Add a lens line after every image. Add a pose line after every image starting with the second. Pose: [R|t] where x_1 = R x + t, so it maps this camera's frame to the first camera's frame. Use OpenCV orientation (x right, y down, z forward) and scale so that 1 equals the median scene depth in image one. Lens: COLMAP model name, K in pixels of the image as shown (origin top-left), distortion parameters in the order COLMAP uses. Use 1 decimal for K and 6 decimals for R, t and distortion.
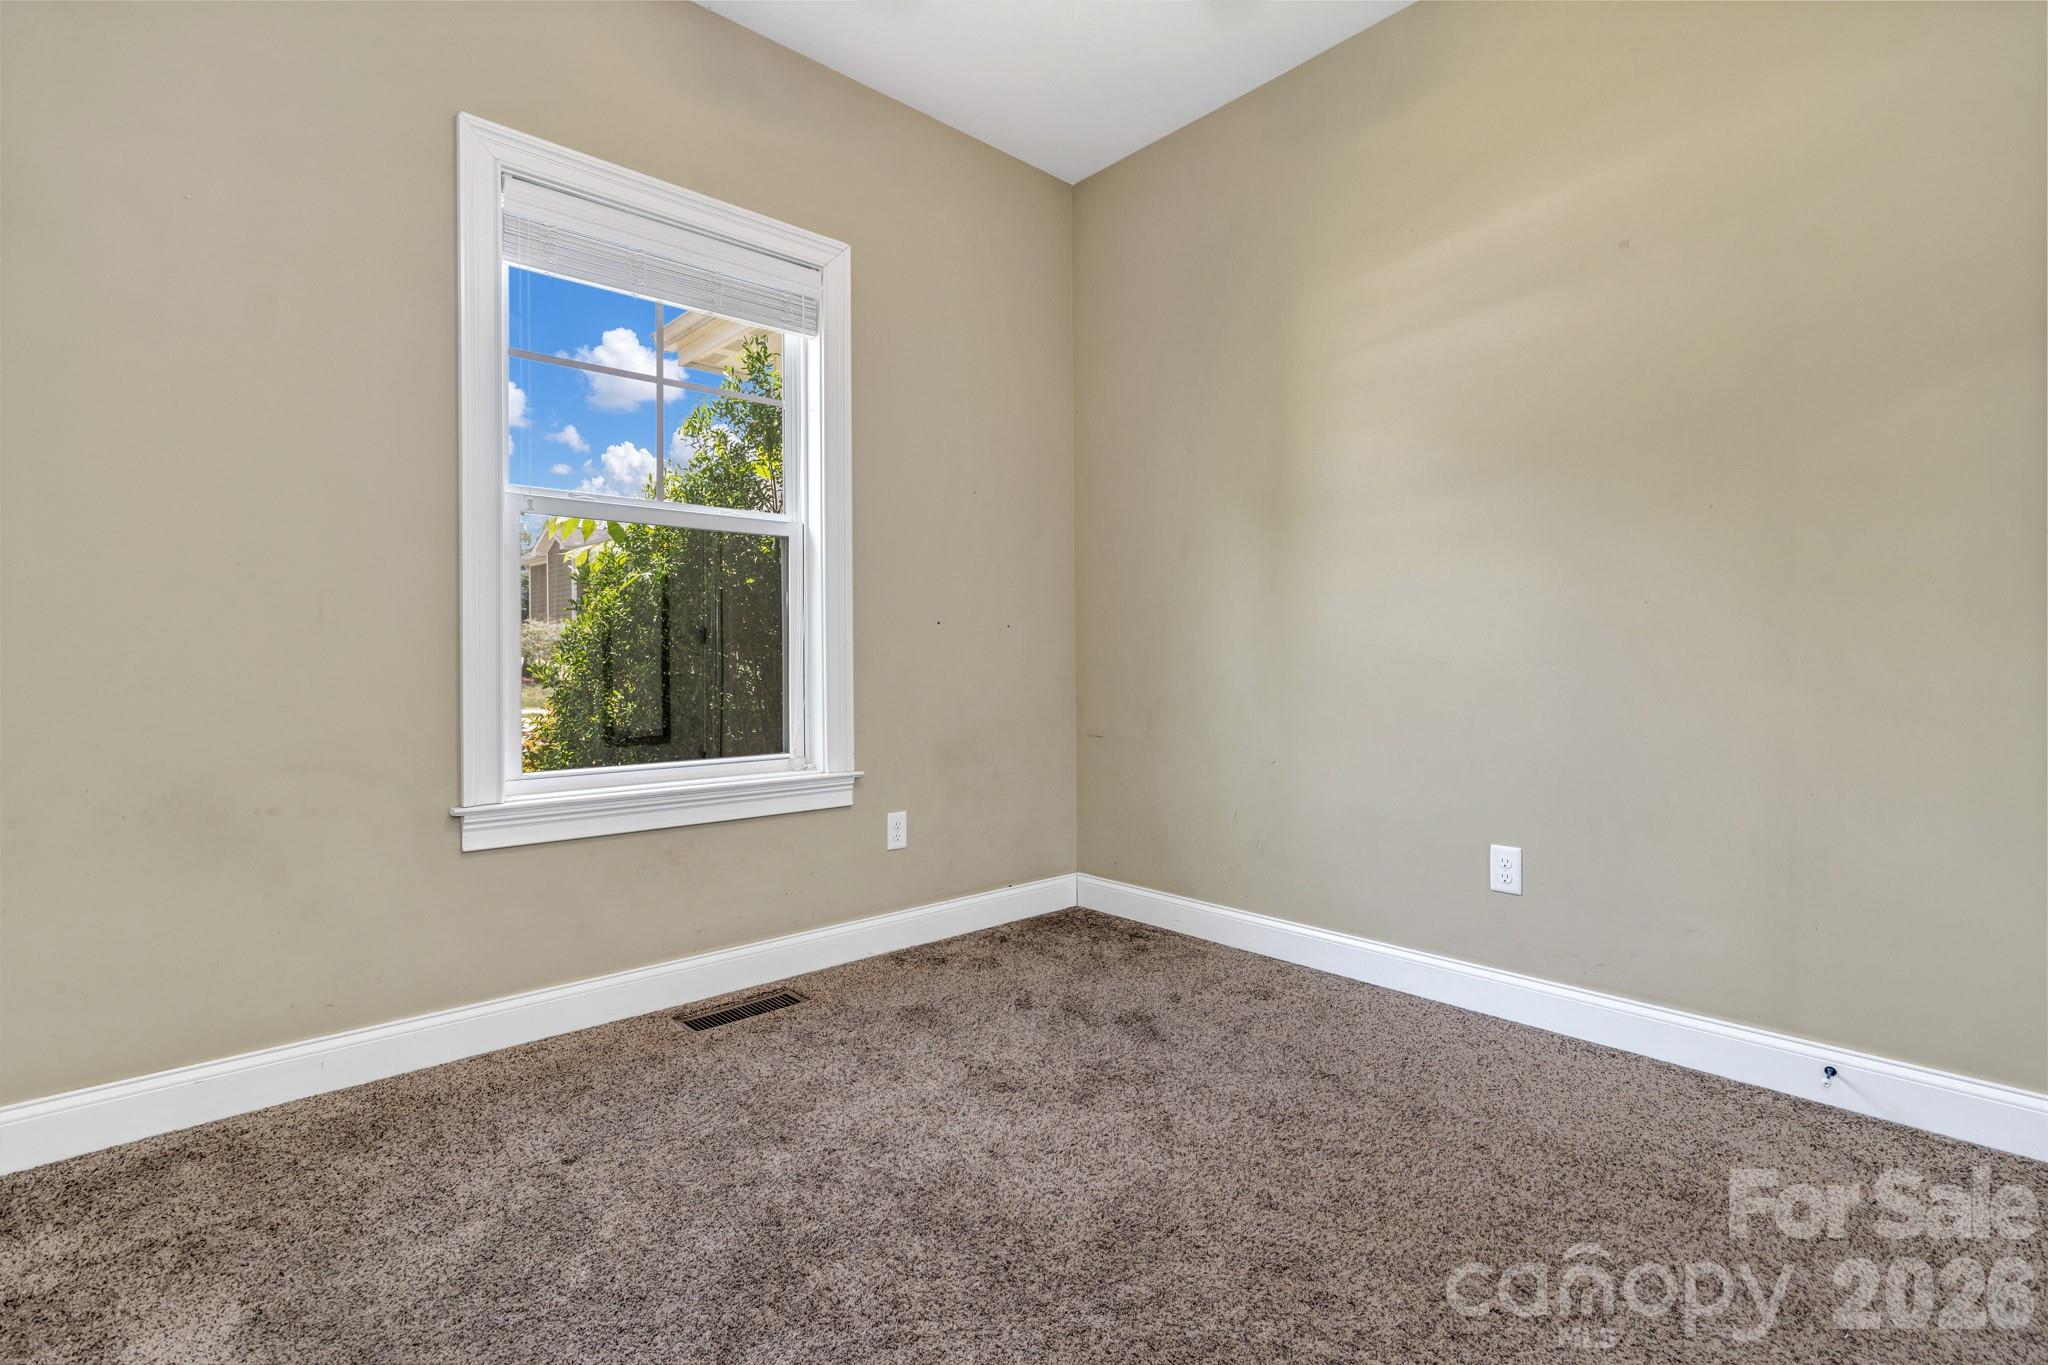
lens RADIAL K [[939.7, 0, 1016.5], [0, 939.7, 671.6], [0, 0, 1]] dist [-0.002568, -0.000853]
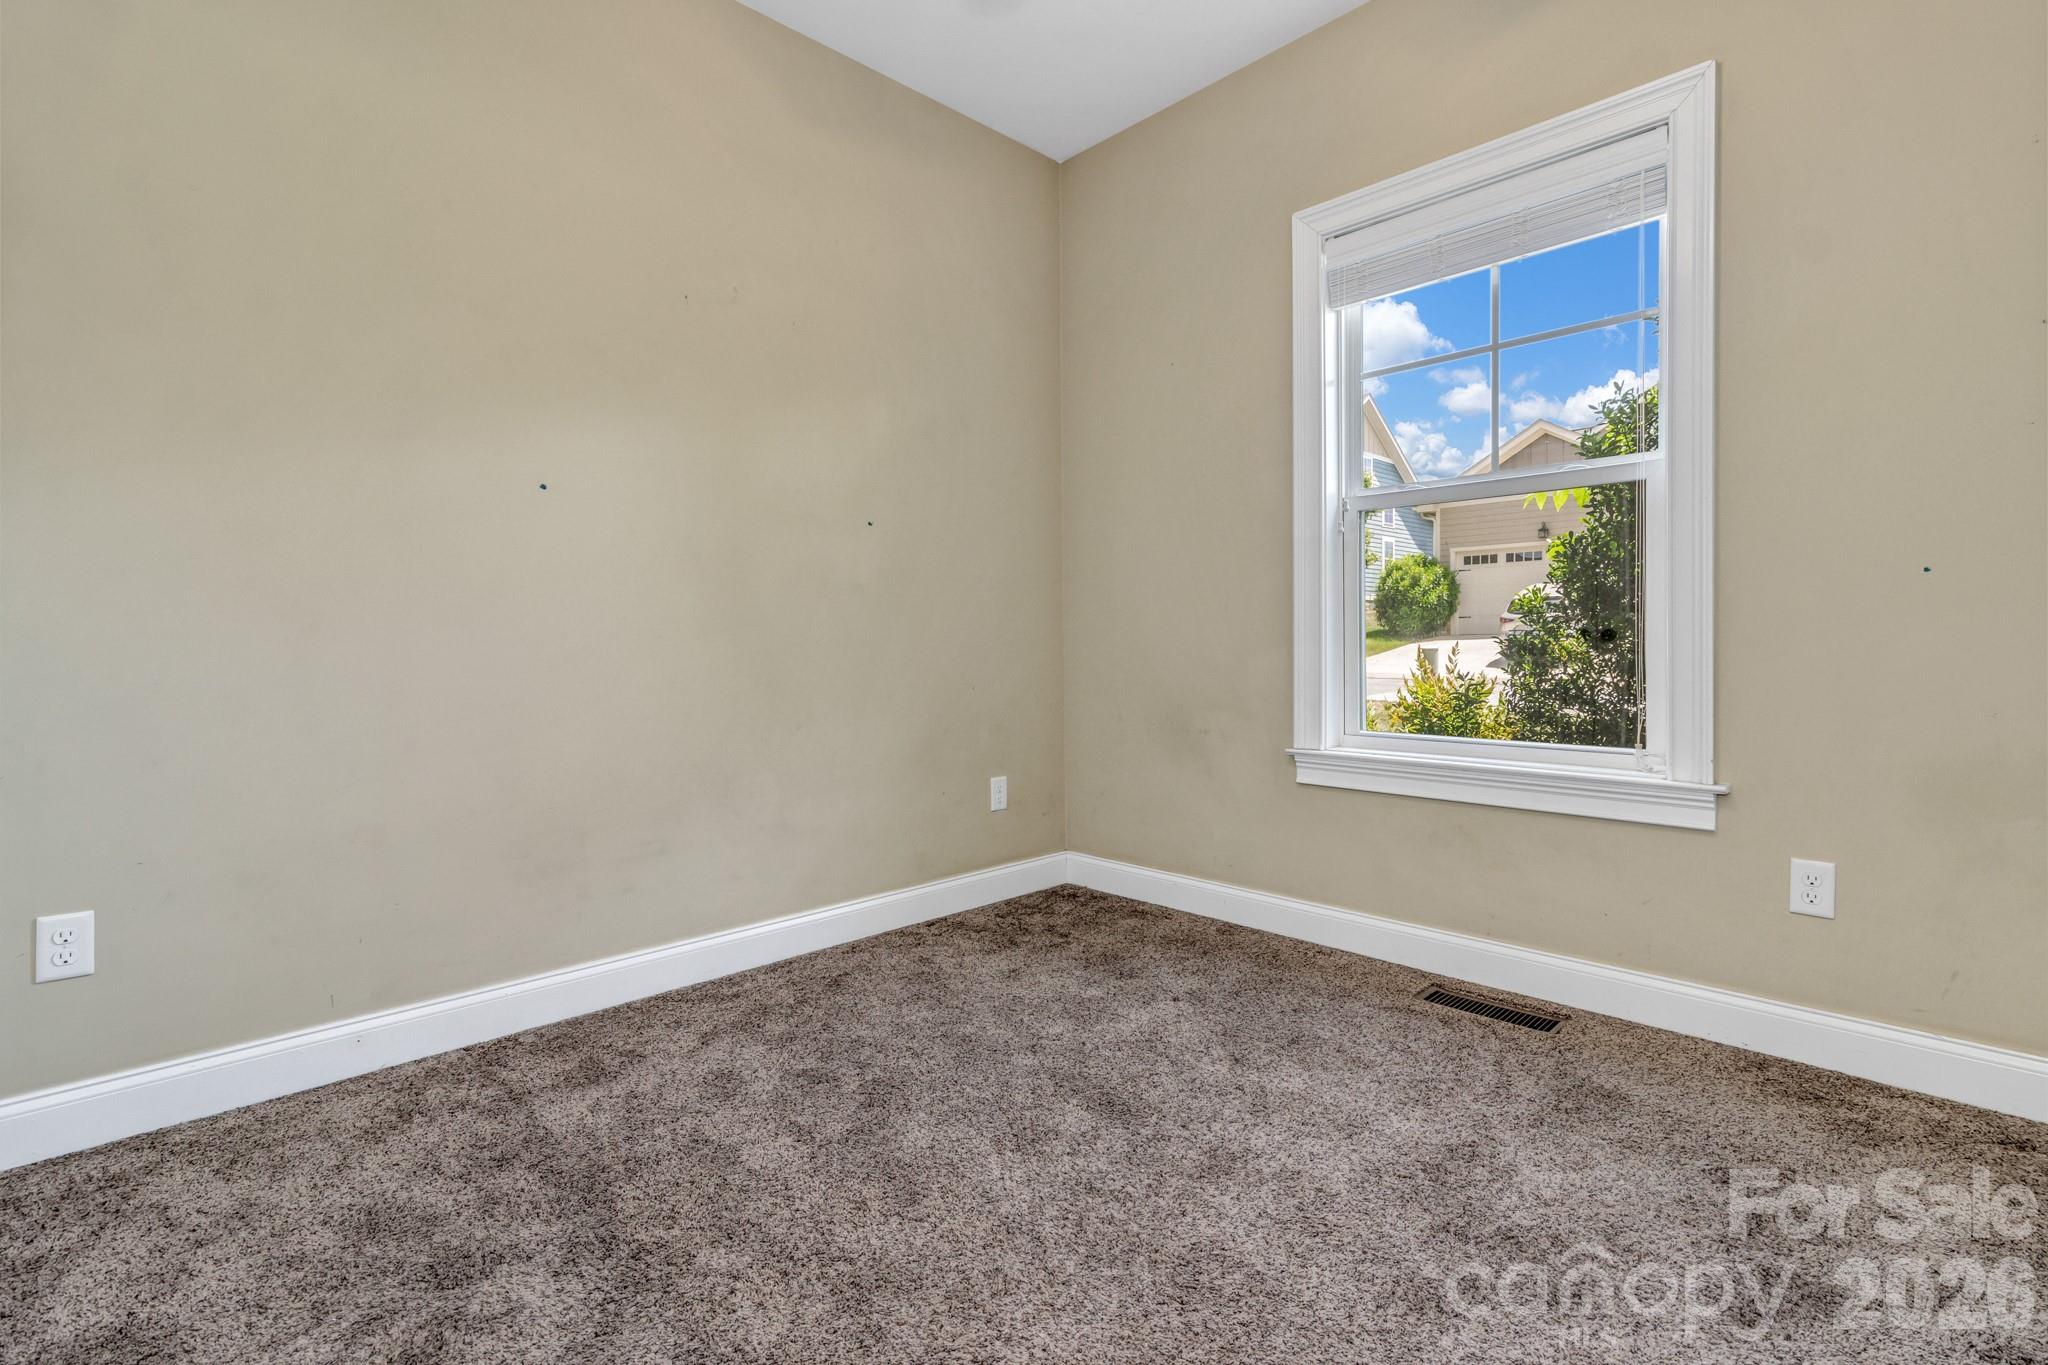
lens RADIAL K [[939.7, 0, 1018.1], [0, 939.7, 666.4], [0, 0, 1]] dist [-0.002568, -0.000853]
pose [[0.027514, 0.035225, -0.999001, 0.630670], [0.004487, 0.999365, 0.035362, -0.016808], [0.999611, -0.005455, 0.027339, 0.512318]]
